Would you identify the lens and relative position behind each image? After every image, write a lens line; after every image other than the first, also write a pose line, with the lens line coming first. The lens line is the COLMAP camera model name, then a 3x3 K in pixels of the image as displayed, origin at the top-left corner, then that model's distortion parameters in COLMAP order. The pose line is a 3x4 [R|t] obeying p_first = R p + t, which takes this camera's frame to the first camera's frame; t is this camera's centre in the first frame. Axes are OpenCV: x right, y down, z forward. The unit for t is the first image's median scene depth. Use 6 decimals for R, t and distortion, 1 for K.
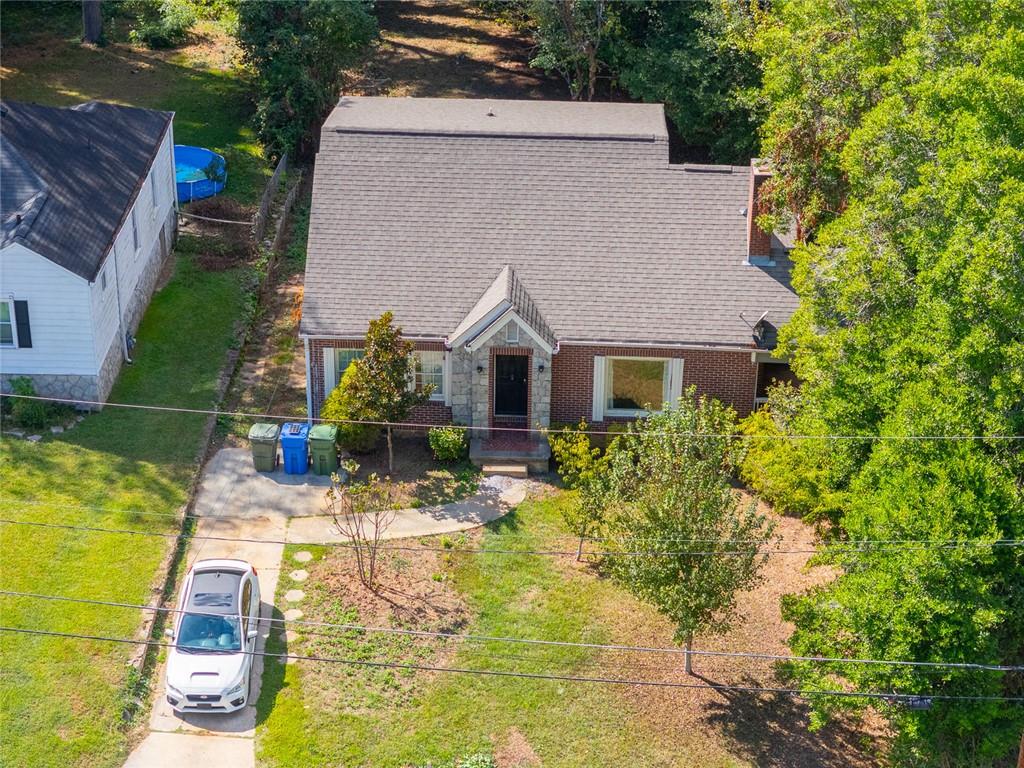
lens RADIAL K [[2042.6, 0, 512.0], [0, 2042.6, 384.0], [0, 0, 1]] dist [-0.191727, 0.084810]
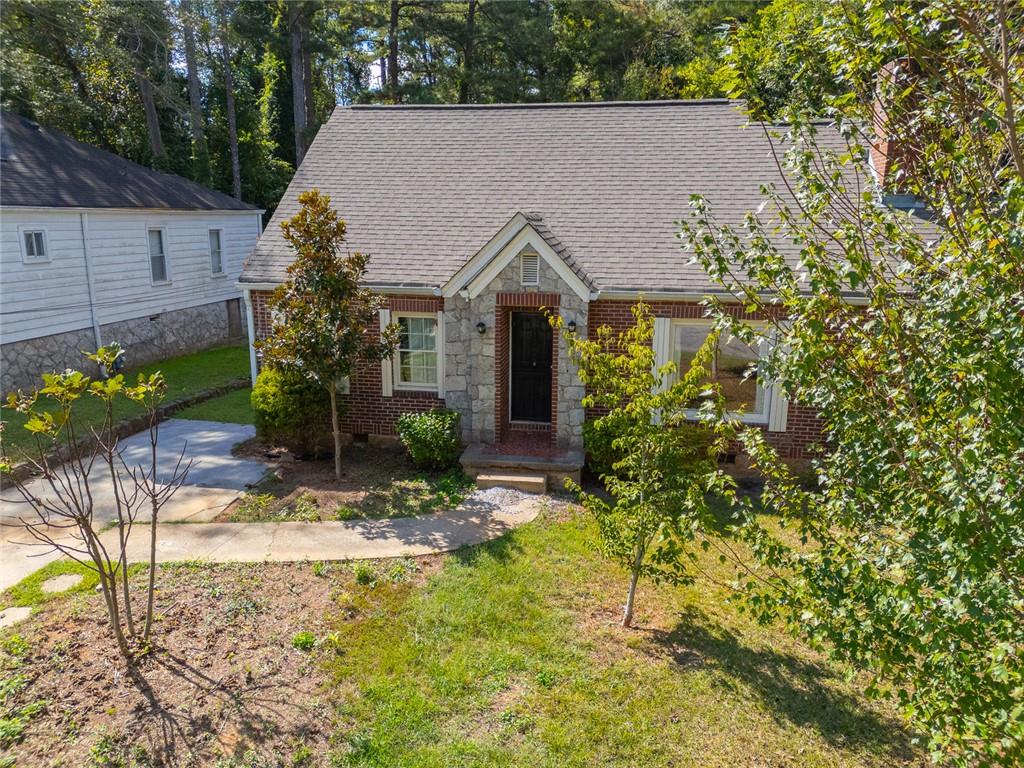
lens RADIAL K [[751.3, 0, 512.0], [0, 751.3, 384.0], [0, 0, 1]] dist [0.068075, -0.070304]
pose [[0.992398, 0.021137, -0.121237, 0.024852], [-0.054297, 0.959275, -0.277206, 0.078879], [0.110441, 0.281682, 0.953131, 0.775451]]
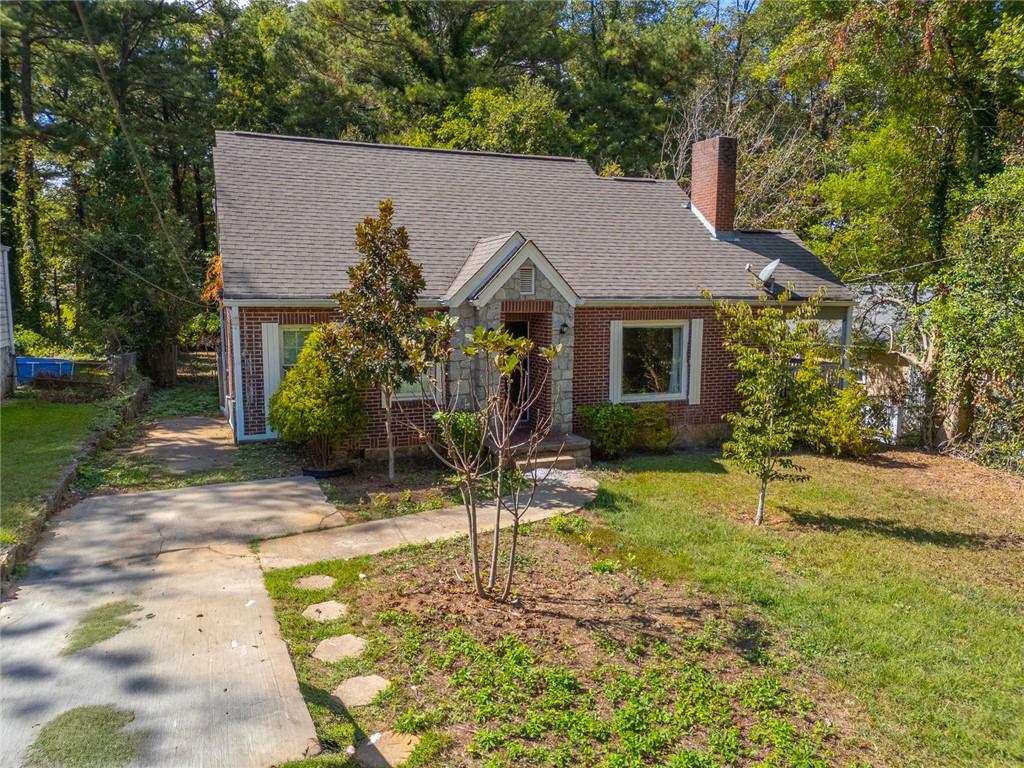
lens RADIAL K [[746.1, 0, 511.7], [0, 746.1, 387.3], [0, 0, 1]] dist [0.068376, -0.003617]
pose [[0.914209, -0.061029, 0.400620, -0.120049], [0.202375, 0.925250, -0.320869, 0.101140], [-0.351092, 0.374417, 0.858223, 0.774564]]
